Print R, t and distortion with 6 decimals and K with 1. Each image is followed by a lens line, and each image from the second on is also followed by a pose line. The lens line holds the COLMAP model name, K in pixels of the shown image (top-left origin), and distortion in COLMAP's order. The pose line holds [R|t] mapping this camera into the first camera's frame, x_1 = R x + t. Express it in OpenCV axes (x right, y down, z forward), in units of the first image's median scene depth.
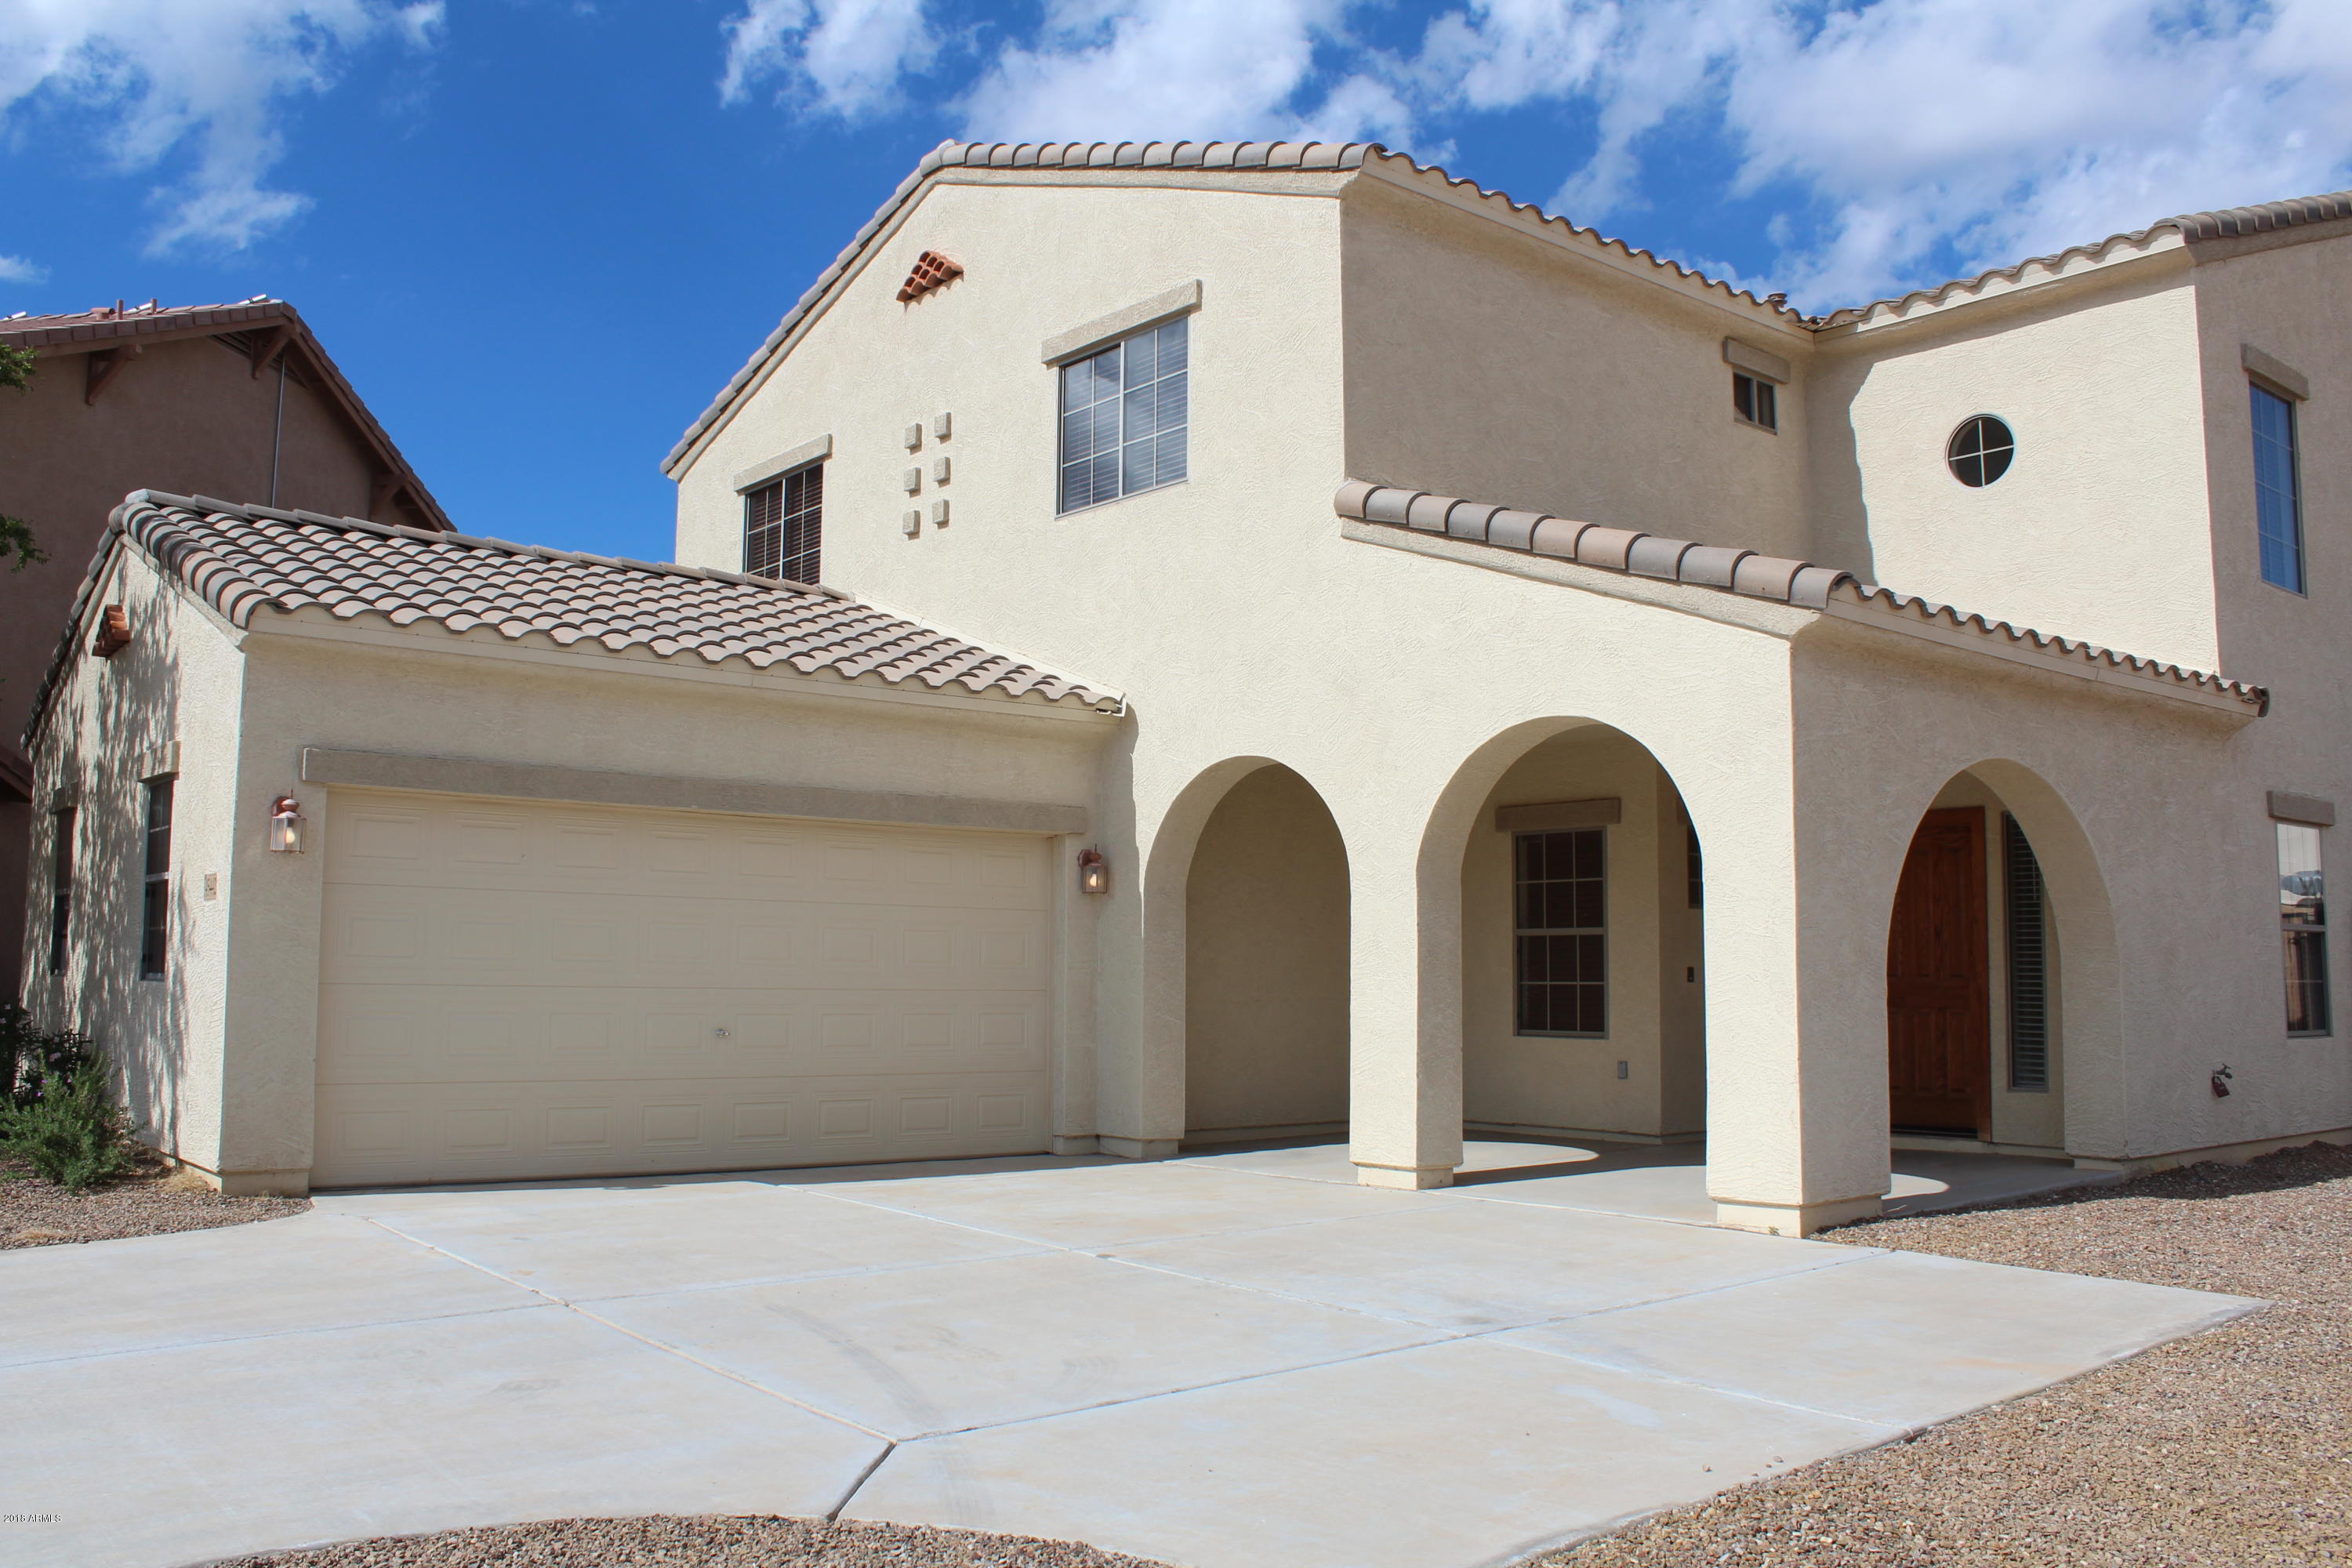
lens RADIAL K [[1958.0, 0, 1146.6], [0, 1958.0, 777.3], [0, 0, 1]] dist [-0.163800, 0.146807]
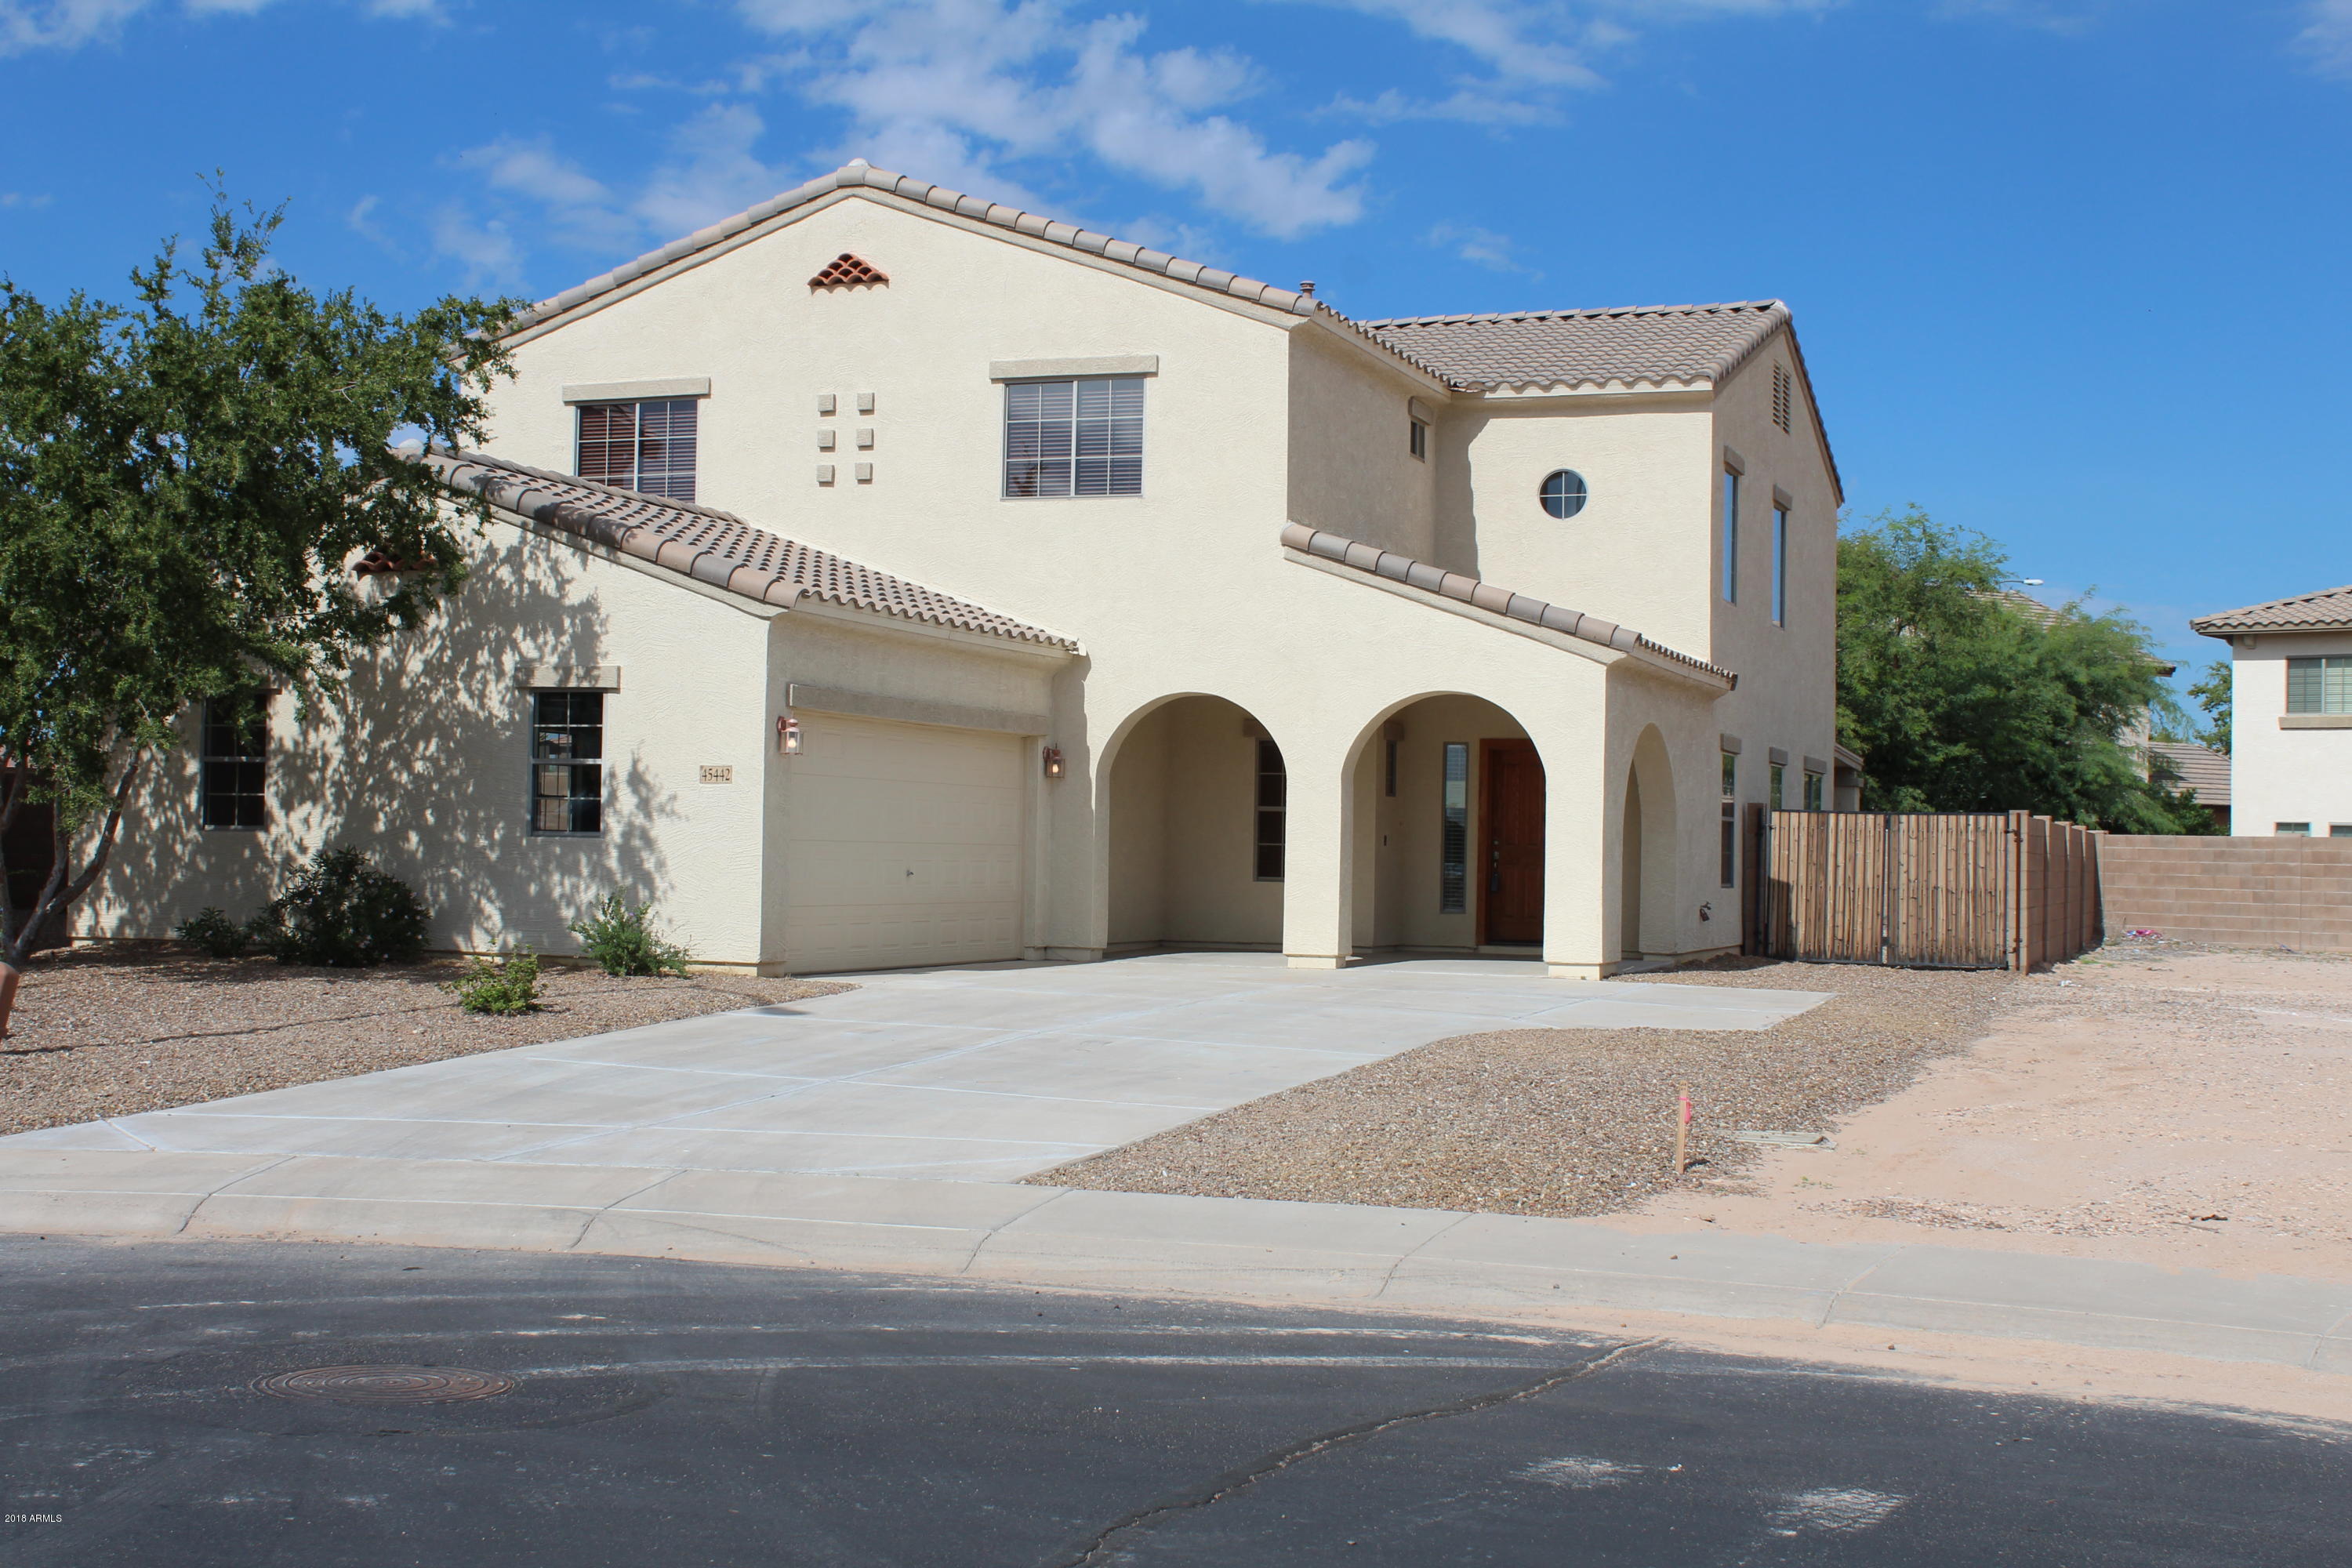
lens RADIAL K [[2764.5, 0, 1173.8], [0, 2764.5, 836.1], [0, 0, 1]] dist [-0.077279, 0.003272]
pose [[0.868296, 0.011893, 0.495904, -0.894541], [-0.062278, 0.994416, 0.085197, -0.071360], [-0.492122, -0.104860, 0.864188, -0.743530]]
